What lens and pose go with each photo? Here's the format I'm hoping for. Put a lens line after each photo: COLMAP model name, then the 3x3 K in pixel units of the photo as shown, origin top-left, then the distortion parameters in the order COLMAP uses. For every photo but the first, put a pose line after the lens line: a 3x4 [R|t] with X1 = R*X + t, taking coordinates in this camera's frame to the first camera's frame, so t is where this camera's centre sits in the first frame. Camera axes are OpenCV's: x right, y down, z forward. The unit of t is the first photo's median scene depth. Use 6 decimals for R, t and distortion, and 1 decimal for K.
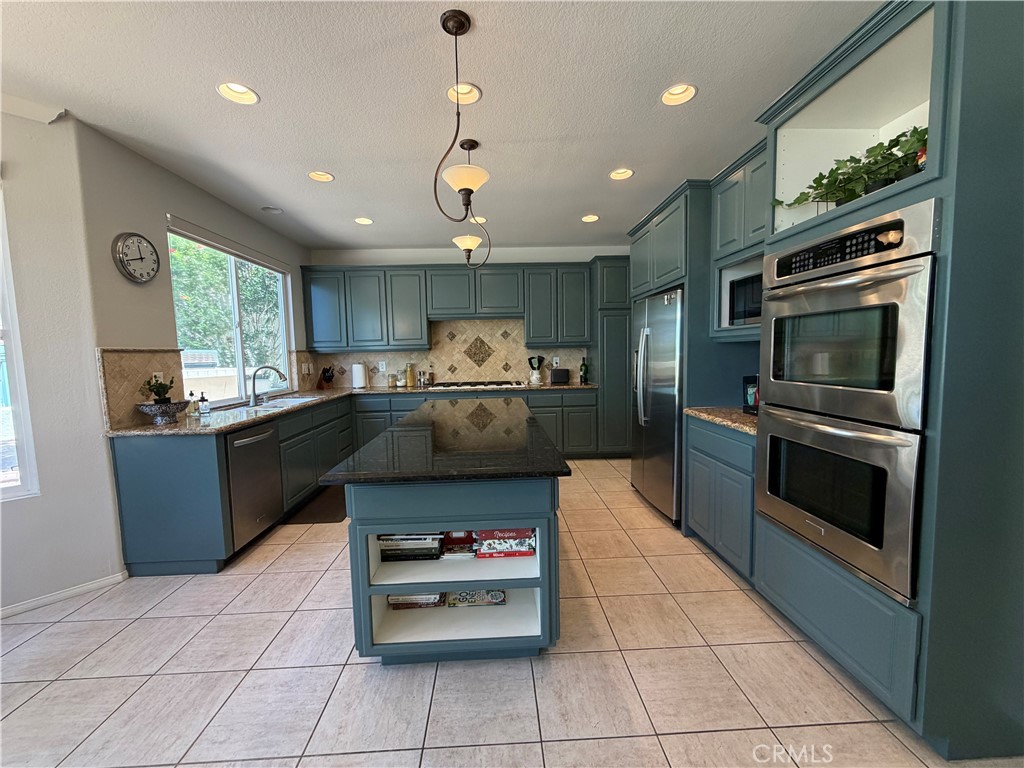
lens RADIAL K [[410.2, 0, 511.6], [0, 410.2, 385.7], [0, 0, 1]] dist [0.000106, -0.000325]
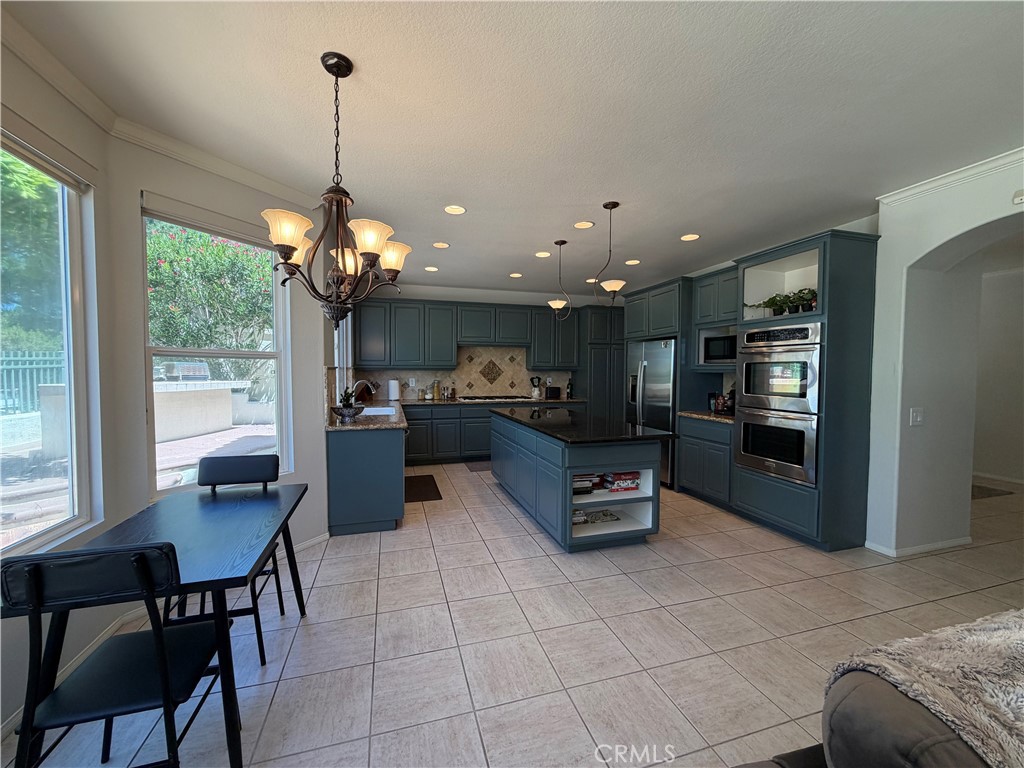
lens RADIAL K [[410.2, 0, 512.1], [0, 410.2, 385.2], [0, 0, 1]] dist [0.000106, -0.000325]
pose [[0.967979, 0.017445, 0.250425, -0.422536], [-0.005941, 0.998895, -0.046622, 0.019268], [-0.250961, 0.043641, 0.967013, -0.281324]]
